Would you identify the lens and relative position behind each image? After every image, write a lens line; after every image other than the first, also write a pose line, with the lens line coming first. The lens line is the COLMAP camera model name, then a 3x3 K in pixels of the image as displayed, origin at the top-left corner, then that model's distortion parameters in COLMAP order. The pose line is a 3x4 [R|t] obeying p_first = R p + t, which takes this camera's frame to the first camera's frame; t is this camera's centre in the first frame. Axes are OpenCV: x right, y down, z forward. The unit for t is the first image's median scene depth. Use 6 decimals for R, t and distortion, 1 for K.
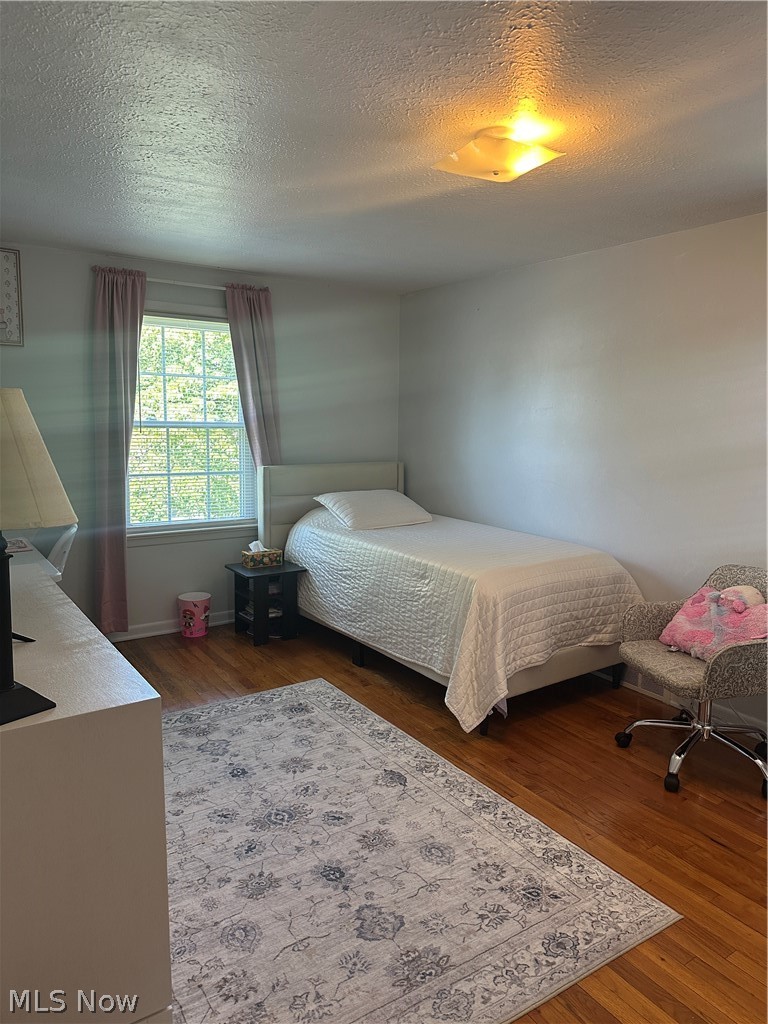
lens RADIAL K [[718.8, 0, 384.0], [0, 718.8, 512.0], [0, 0, 1]] dist [0.045845, -0.007501]
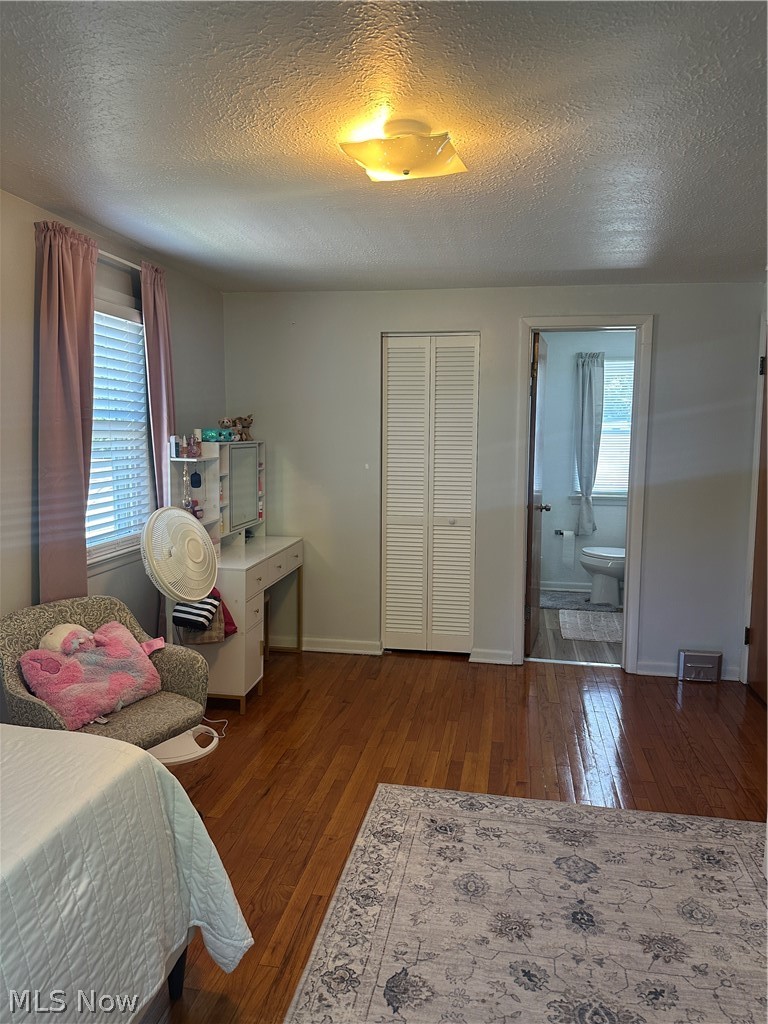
lens RADIAL K [[718.8, 0, 384.0], [0, 718.8, 512.0], [0, 0, 1]] dist [0.045845, -0.007501]
pose [[-0.713161, -0.108765, 0.692511, -0.496890], [0.070077, 0.971880, 0.224809, -0.271835], [-0.697488, 0.208854, -0.685485, 1.733315]]
